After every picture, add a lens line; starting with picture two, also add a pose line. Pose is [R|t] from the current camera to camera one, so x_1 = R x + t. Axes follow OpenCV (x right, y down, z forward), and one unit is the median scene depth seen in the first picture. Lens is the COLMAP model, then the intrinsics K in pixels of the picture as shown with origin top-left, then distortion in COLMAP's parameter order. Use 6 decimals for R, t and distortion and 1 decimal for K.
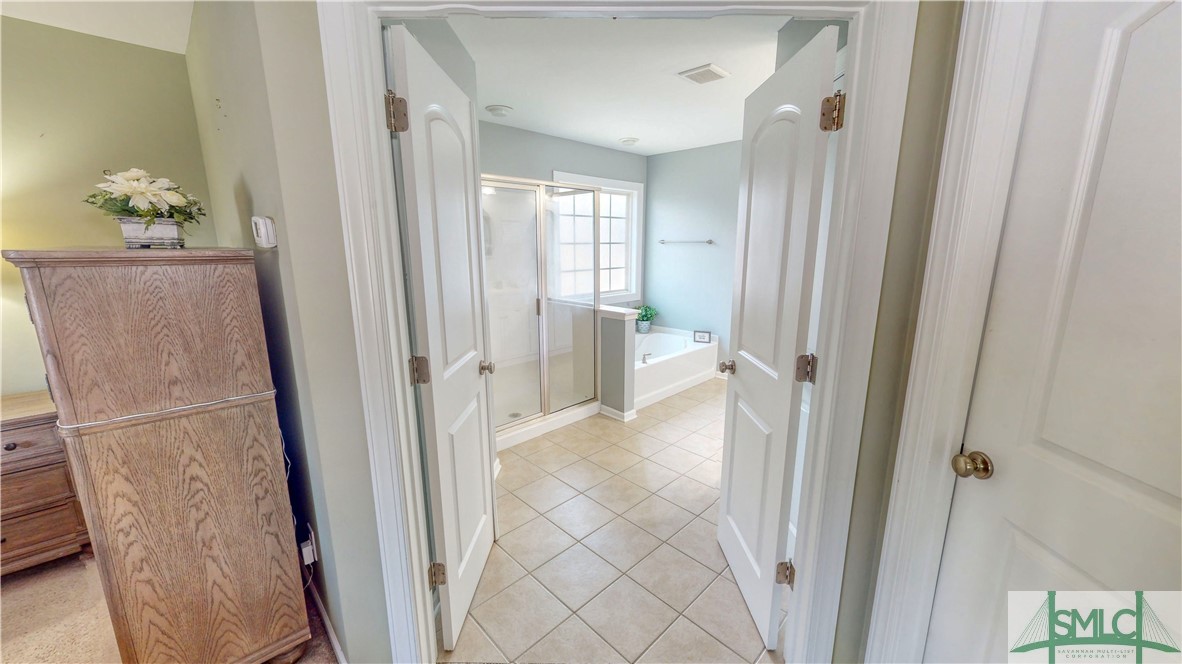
lens RADIAL K [[434.0, 0, 591.0], [0, 434.0, 332.0], [0, 0, 1]] dist [-0.000197, -0.000016]
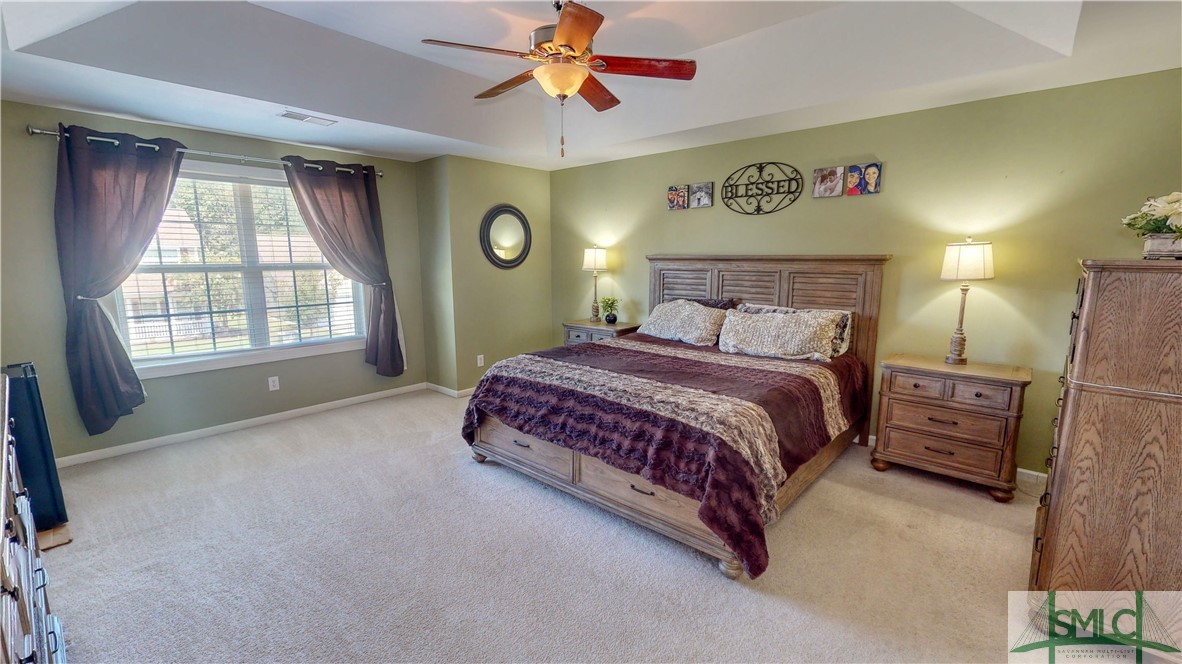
lens RADIAL K [[492.6, 0, 587.0], [0, 492.6, 336.2], [0, 0, 1]] dist [-0.000664, -0.000074]
pose [[0.069381, 0.158411, -0.984933, 0.231477], [-0.199614, 0.969549, 0.141876, 0.143487], [0.977415, 0.186763, 0.098890, -0.677412]]
